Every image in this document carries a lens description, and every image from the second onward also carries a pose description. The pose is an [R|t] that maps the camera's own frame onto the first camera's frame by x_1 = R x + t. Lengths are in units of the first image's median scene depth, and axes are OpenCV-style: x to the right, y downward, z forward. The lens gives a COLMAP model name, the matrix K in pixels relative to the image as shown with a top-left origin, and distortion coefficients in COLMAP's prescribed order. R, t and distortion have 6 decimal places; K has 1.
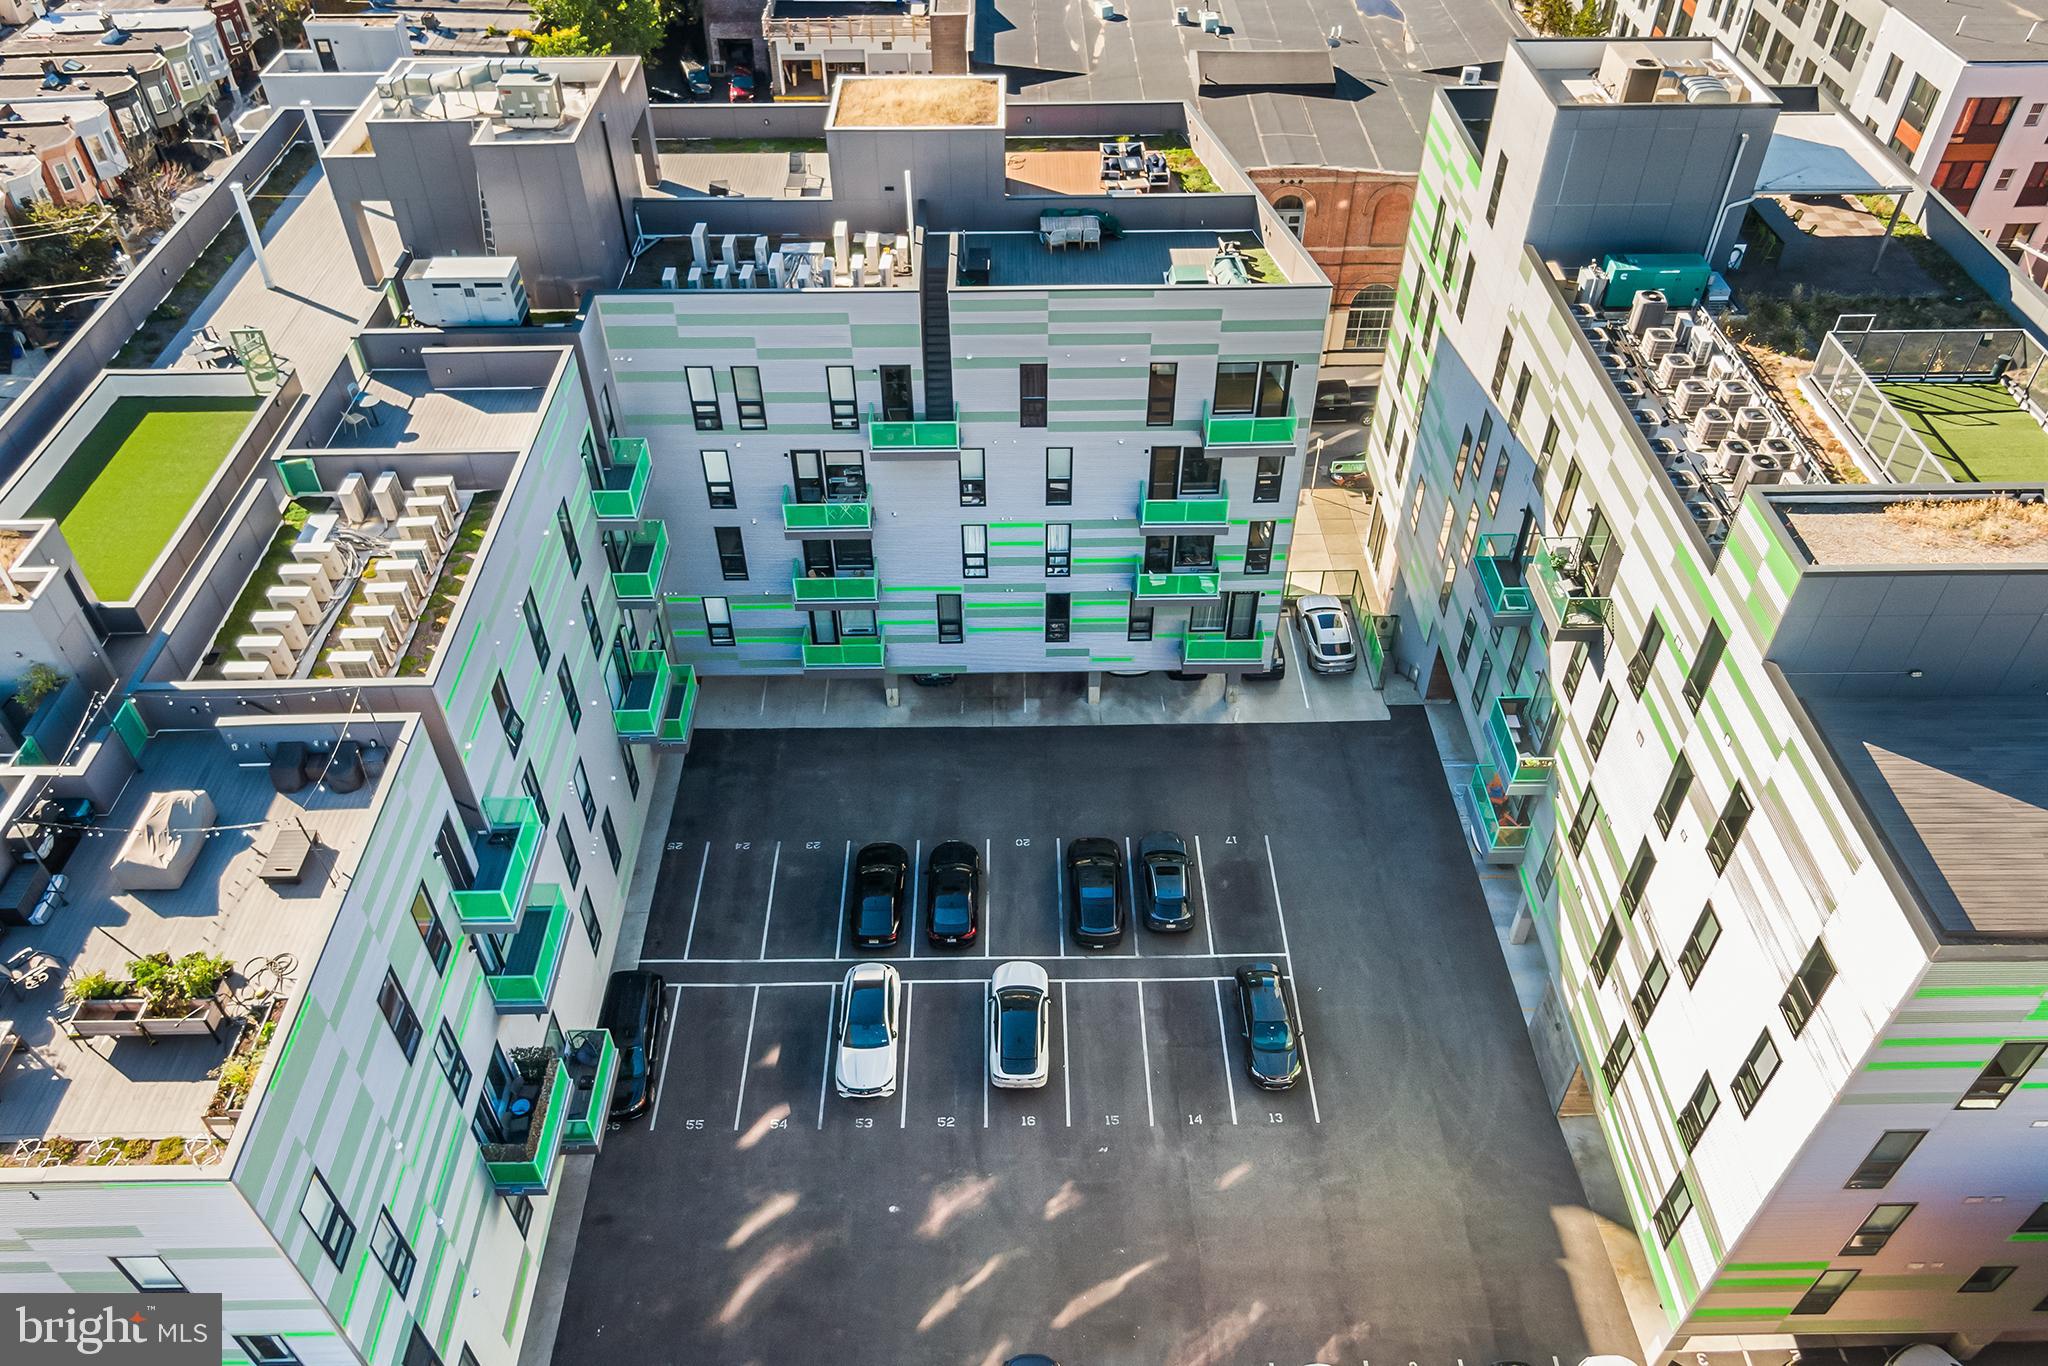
lens RADIAL K [[1471.5, 0, 1024.0], [0, 1471.5, 683.0], [0, 0, 1]] dist [0.027440, 0.001573]
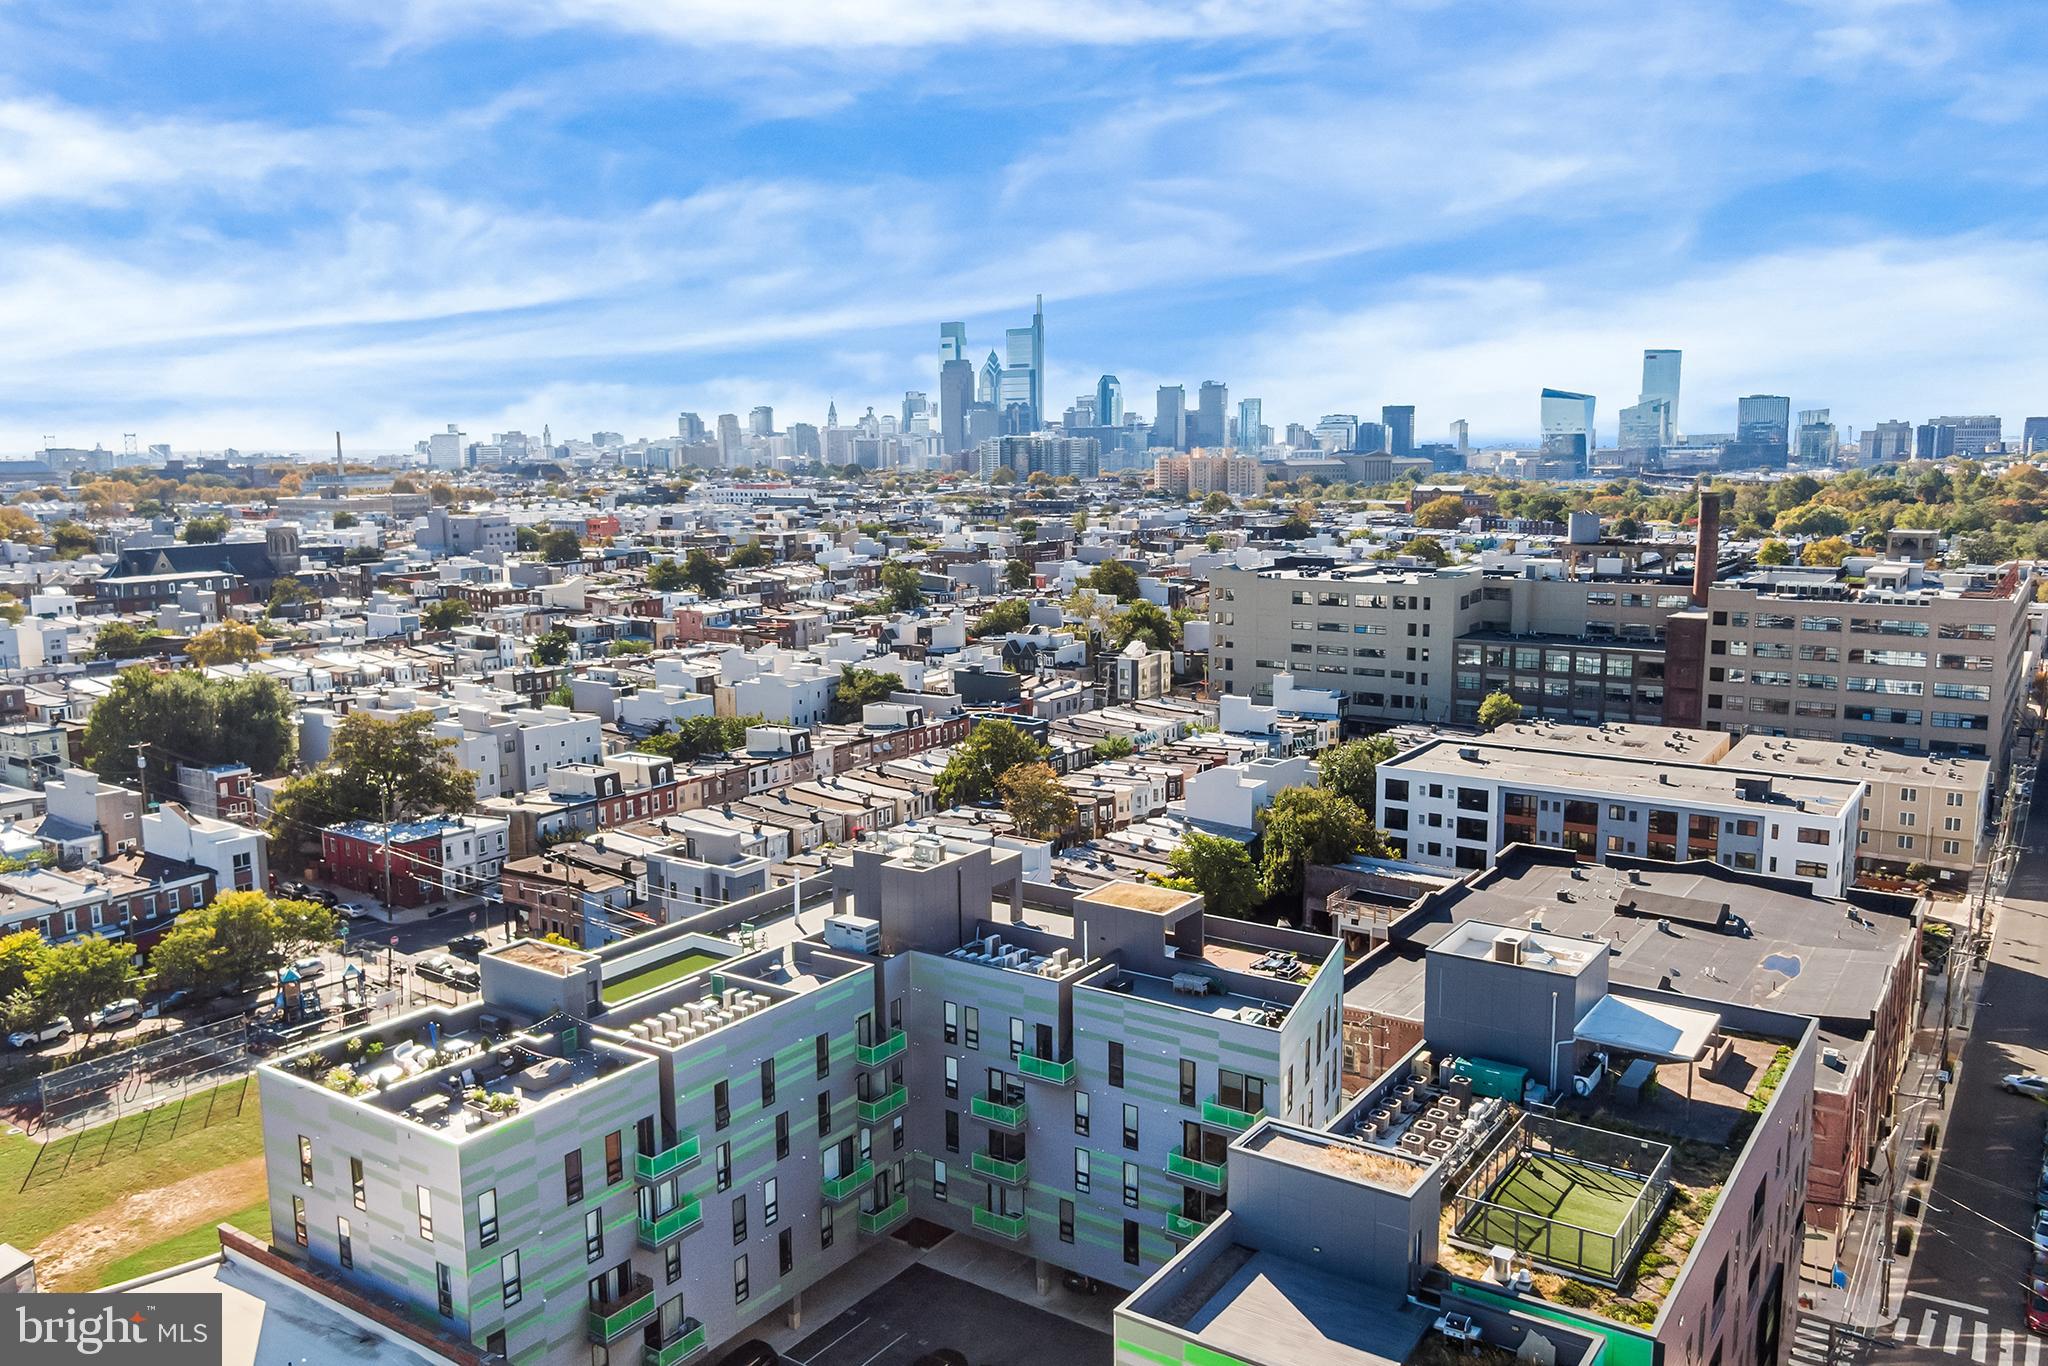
lens RADIAL K [[1471.5, 0, 1024.0], [0, 1471.5, 683.0], [0, 0, 1]] dist [0.027440, 0.001573]
pose [[0.839654, 0.096483, -0.534483, 0.700283], [-0.375930, 0.813504, -0.443721, 0.204077], [0.391993, 0.573500, 0.719333, -0.404022]]
